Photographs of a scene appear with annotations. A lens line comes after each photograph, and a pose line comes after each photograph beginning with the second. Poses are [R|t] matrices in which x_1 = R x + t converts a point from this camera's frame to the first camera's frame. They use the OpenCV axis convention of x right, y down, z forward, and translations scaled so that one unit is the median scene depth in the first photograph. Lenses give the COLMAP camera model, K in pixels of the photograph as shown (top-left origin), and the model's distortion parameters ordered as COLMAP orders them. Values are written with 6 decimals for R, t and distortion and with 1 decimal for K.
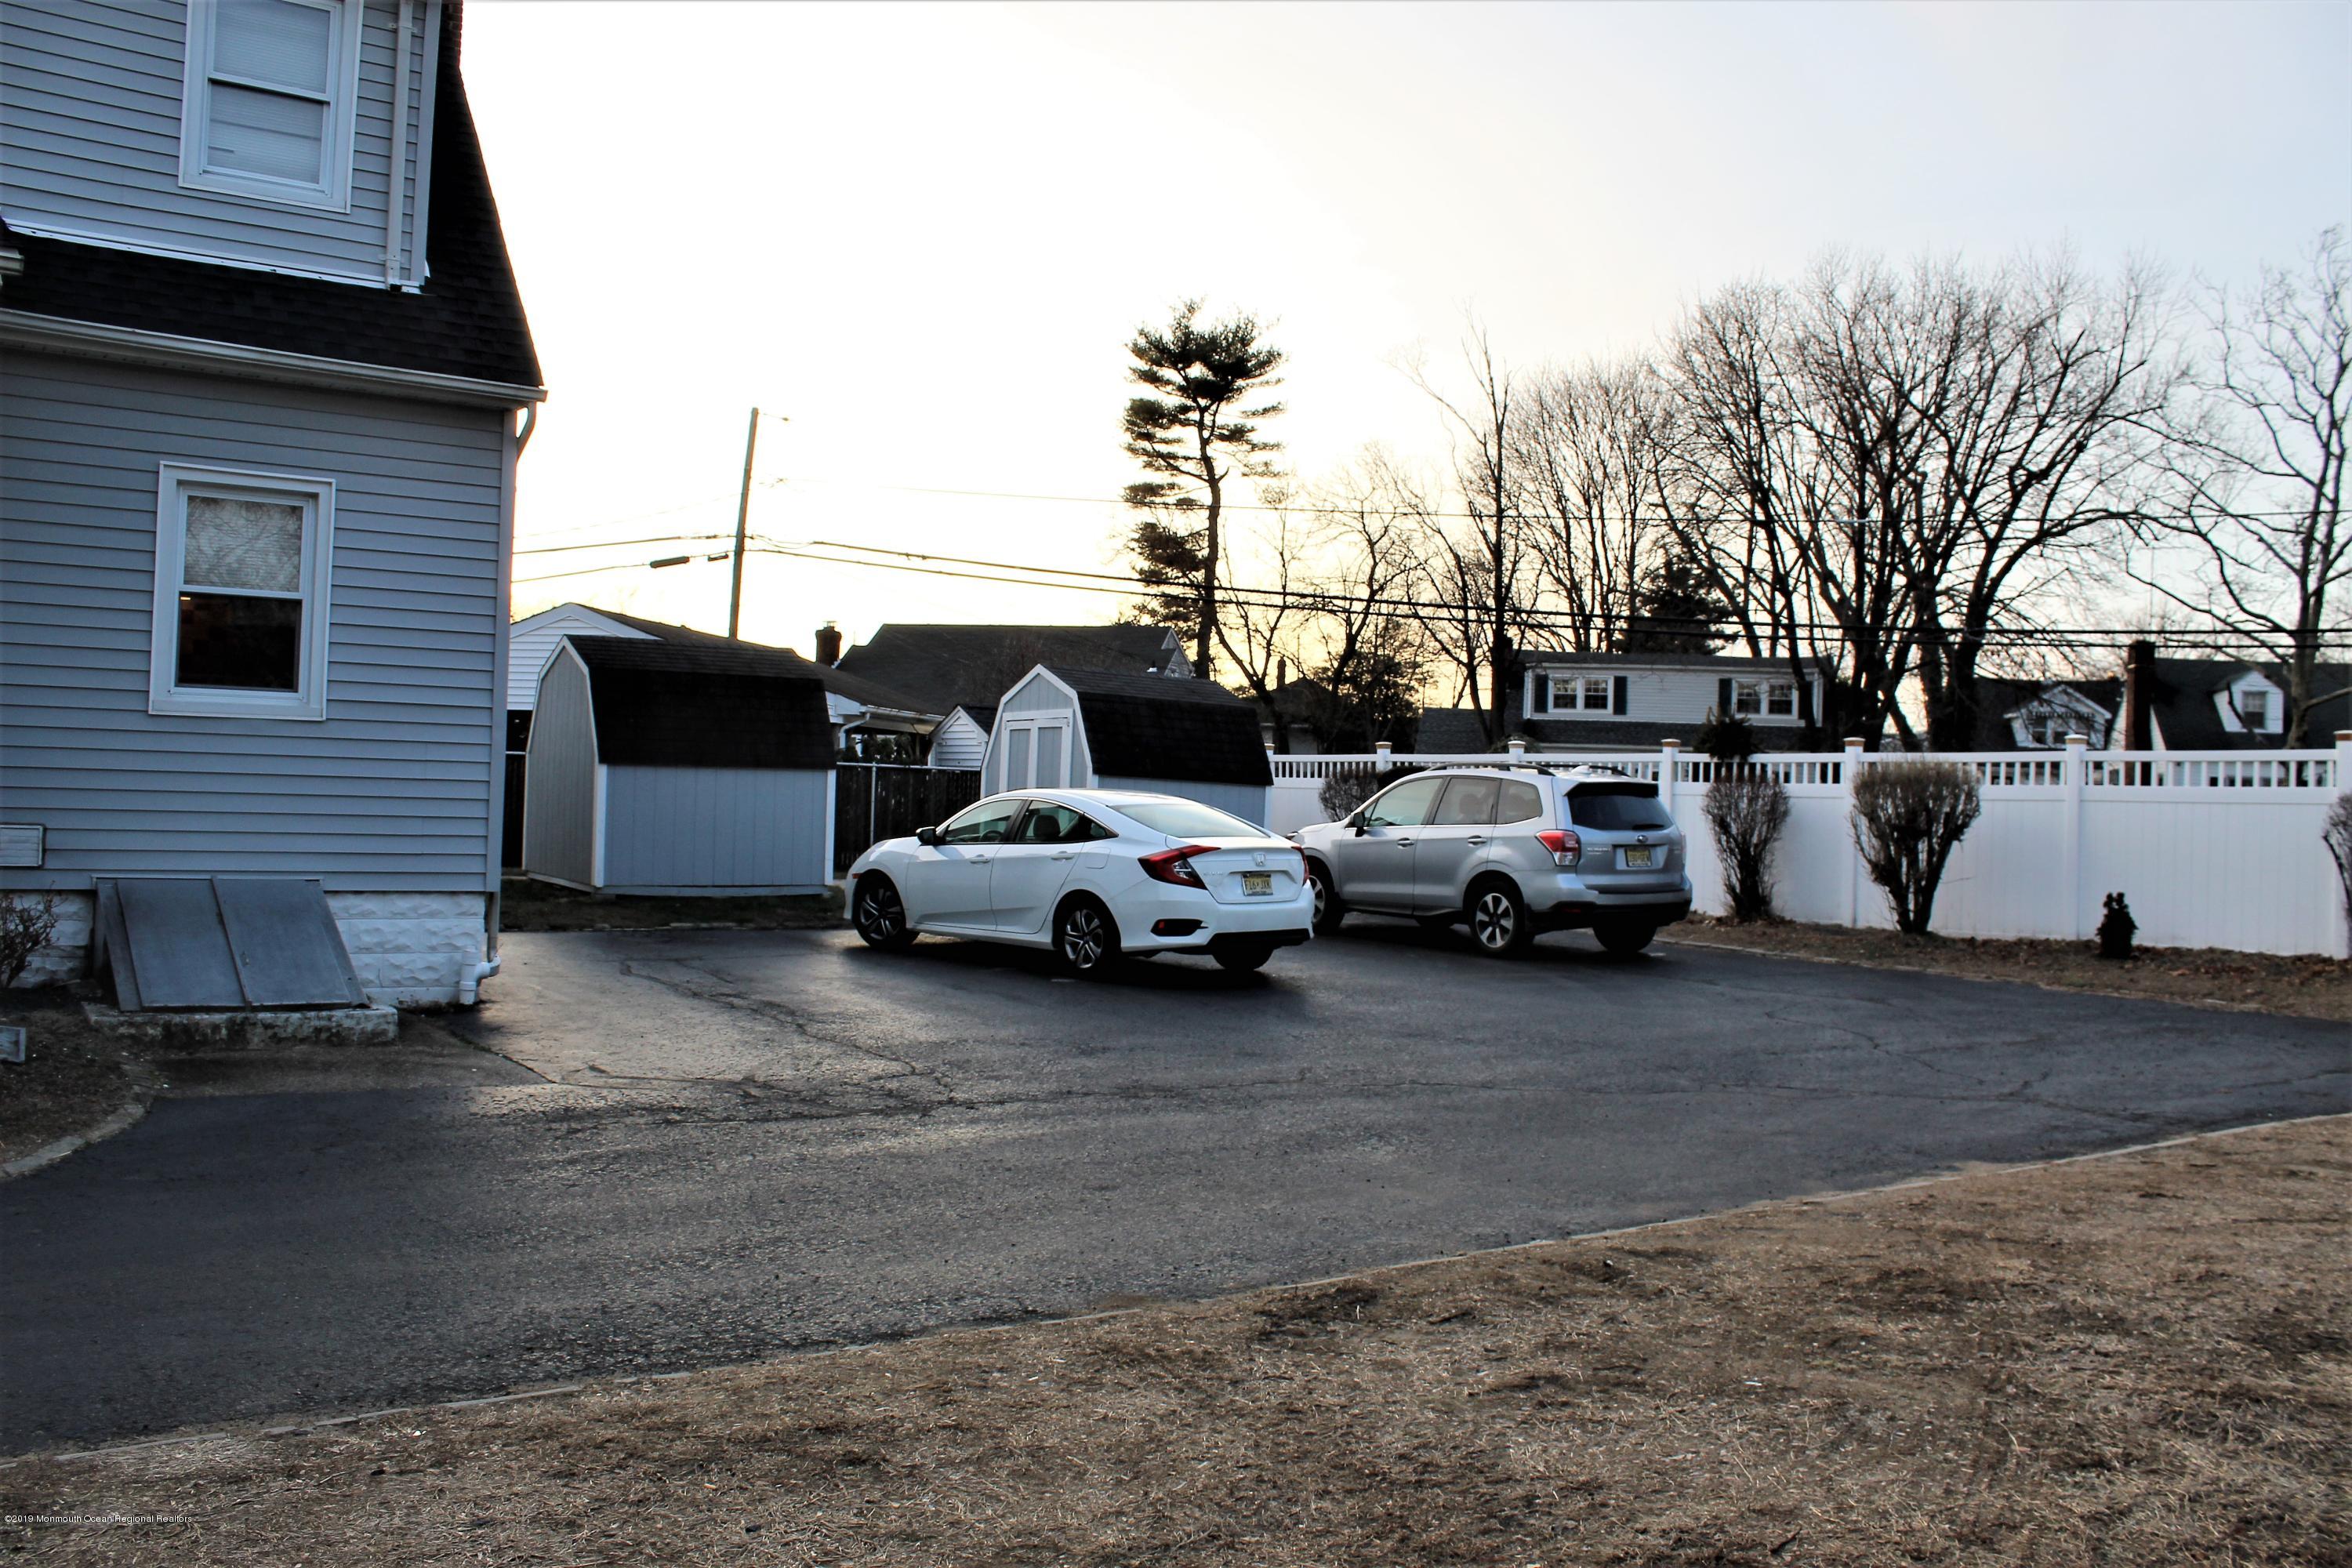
lens RADIAL K [[1973.0, 0, 1184.1], [0, 1973.0, 791.7], [0, 0, 1]] dist [-0.146960, 0.119446]
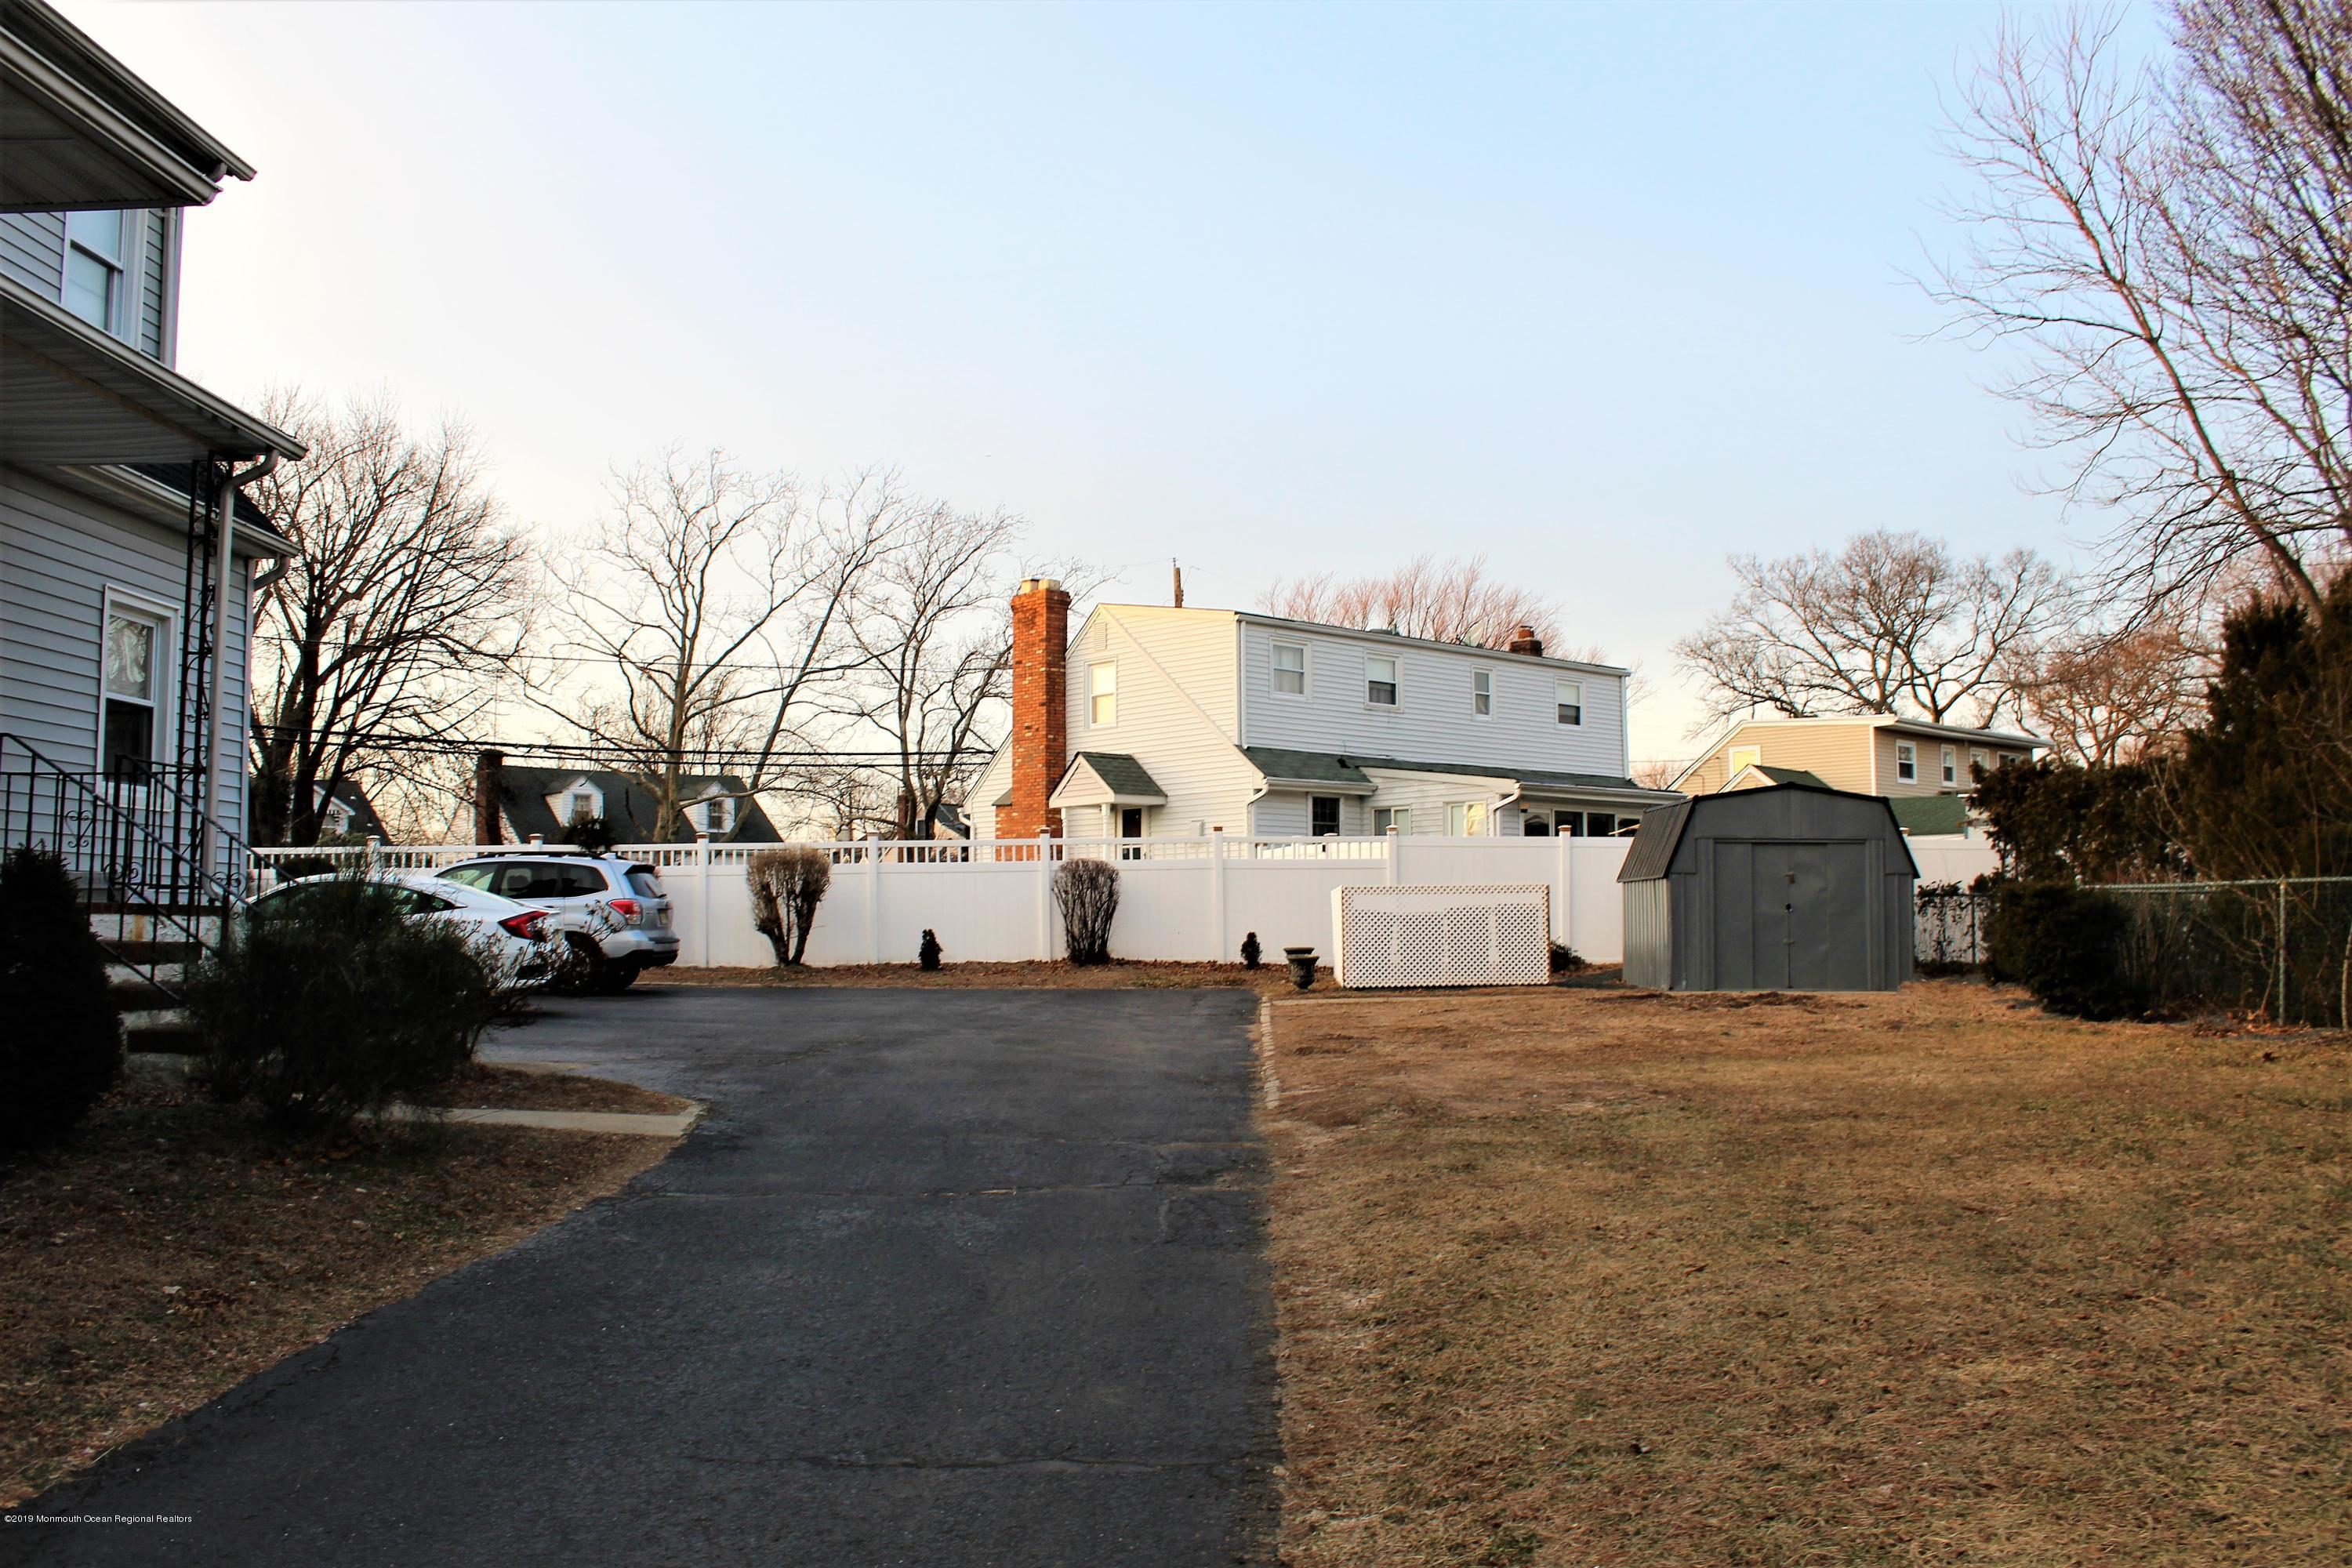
lens RADIAL K [[1973.0, 0, 1172.5], [0, 1973.0, 786.1], [0, 0, 1]] dist [-0.146960, 0.119446]
pose [[0.589461, 0.020759, 0.807530, -0.979930], [0.022063, 0.998883, -0.041783, 0.009129], [-0.807495, 0.042445, 0.588345, -0.165800]]
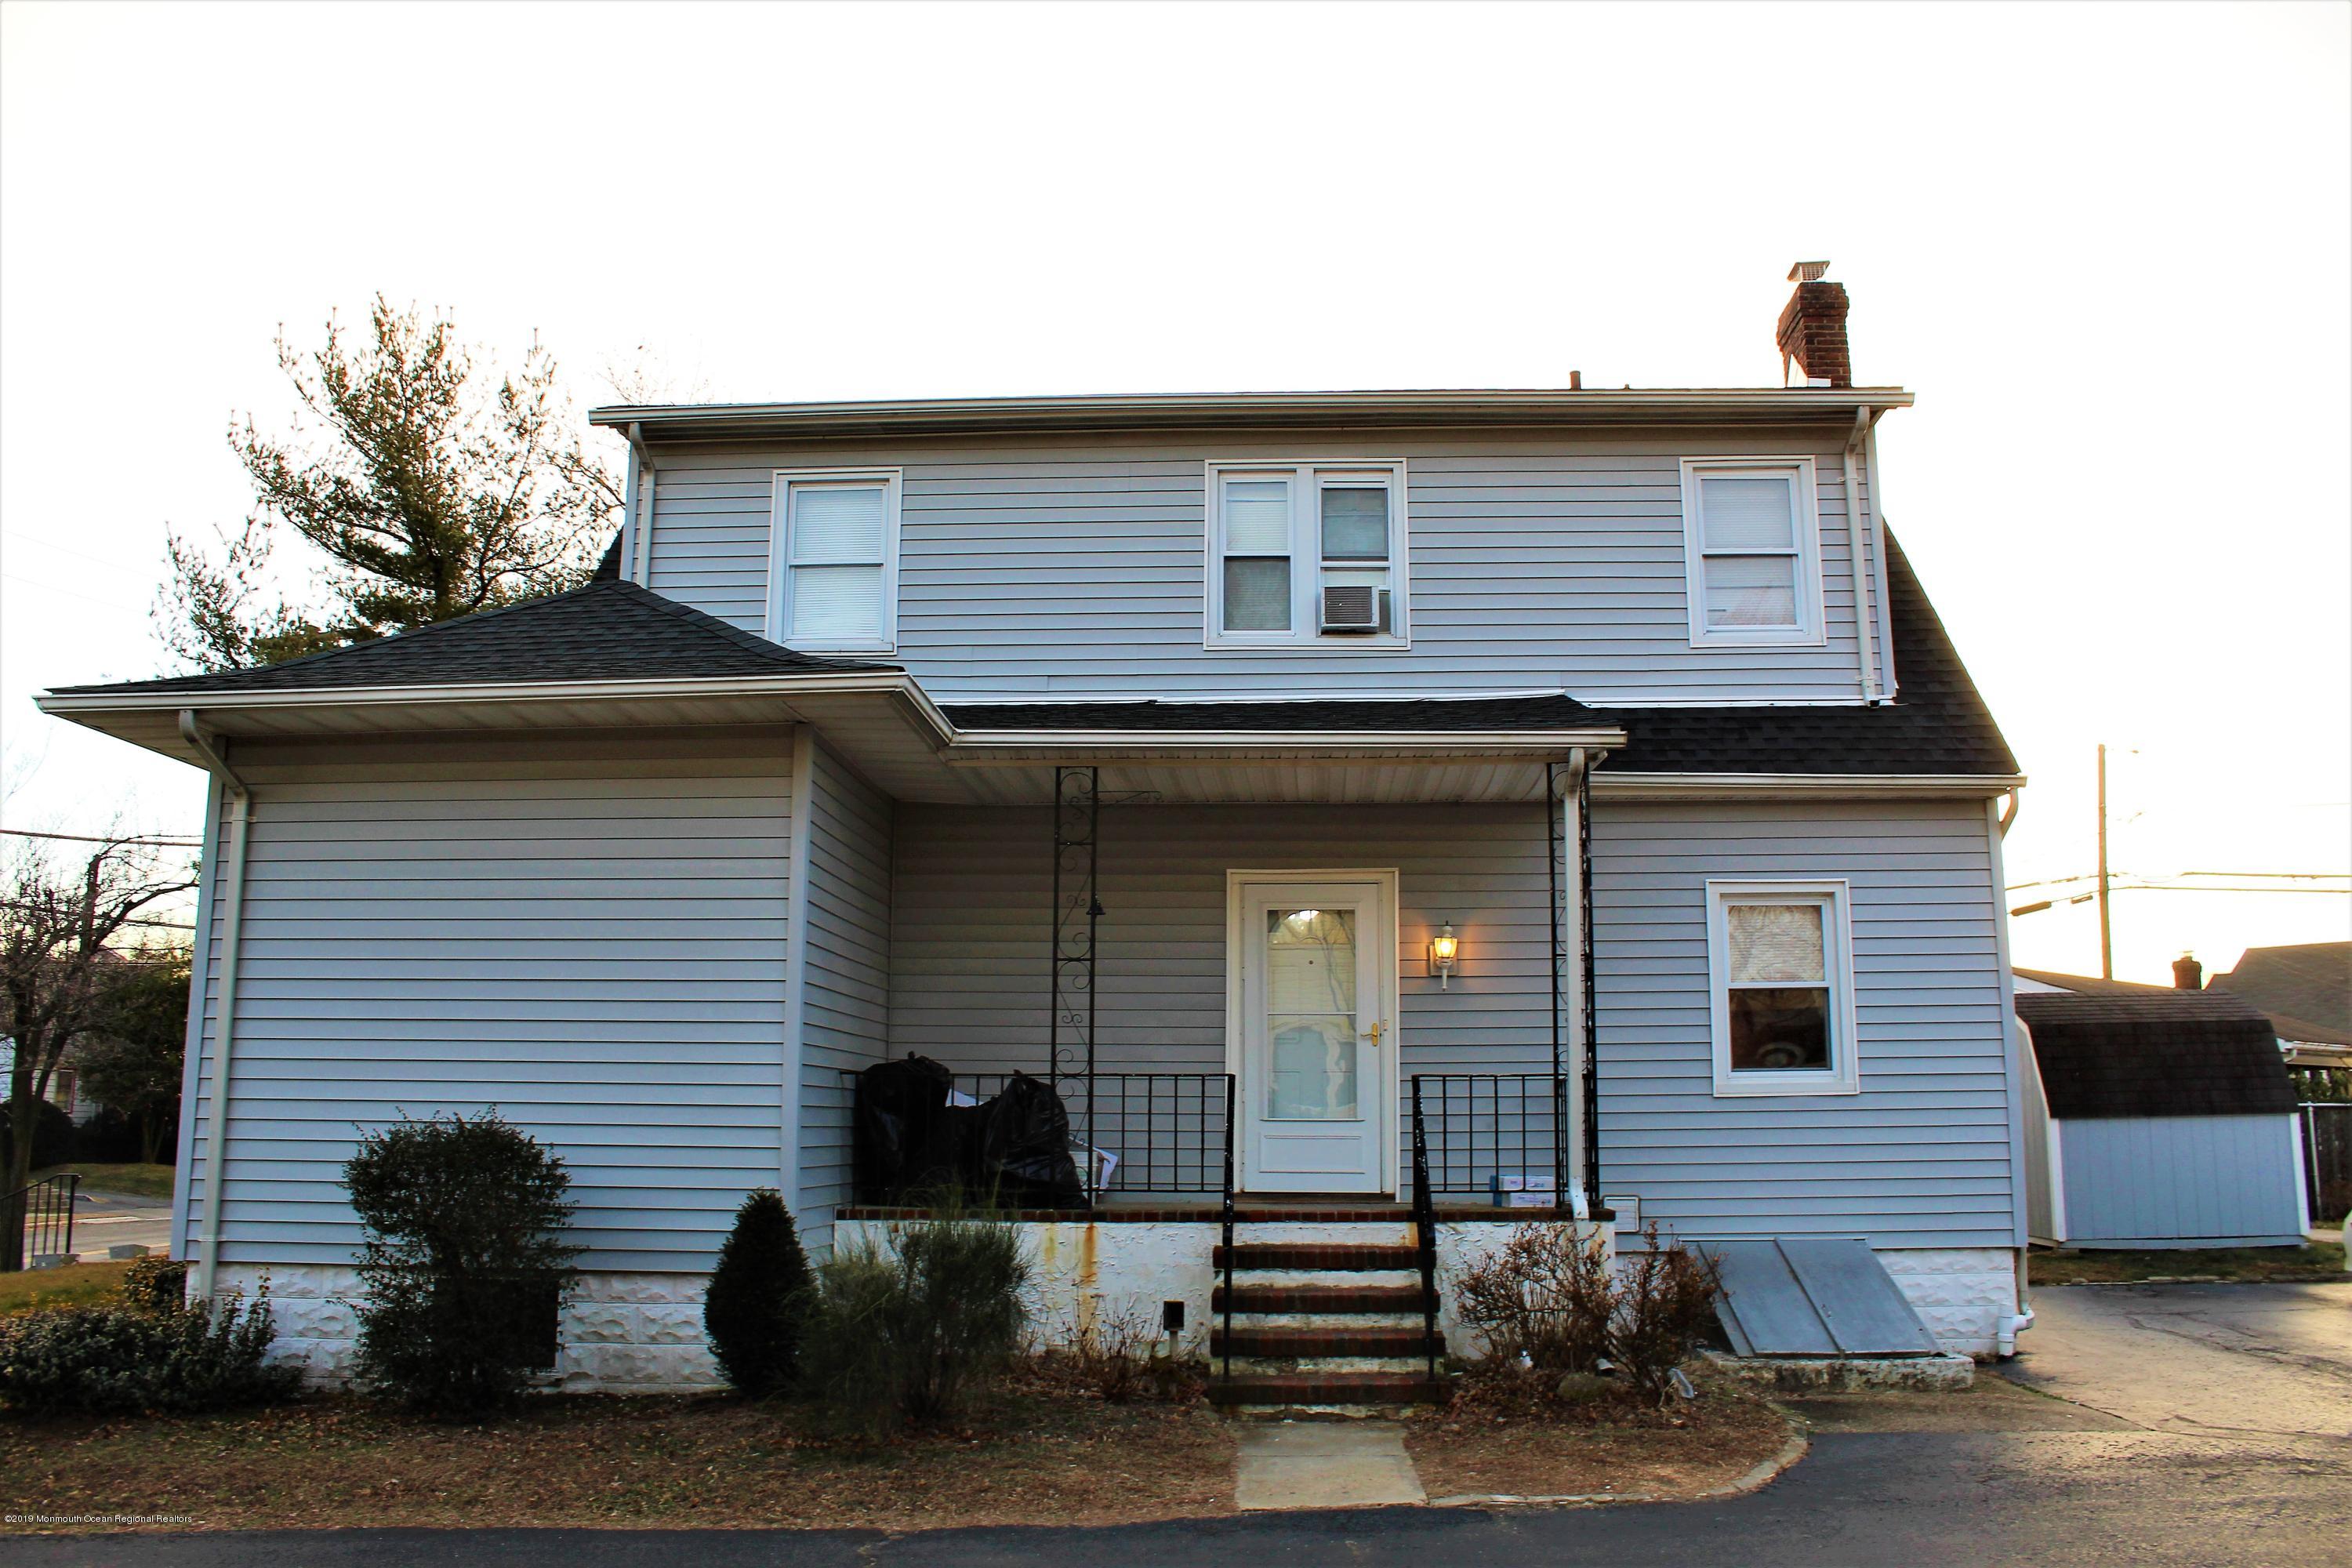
lens RADIAL K [[1973.0, 0, 1167.5], [0, 1973.0, 780.1], [0, 0, 1]] dist [-0.146960, 0.119446]
pose [[0.794367, -0.137609, -0.591645, -0.073609], [0.025172, 0.980623, -0.194282, -0.007377], [0.606916, 0.139439, 0.782439, -0.139332]]
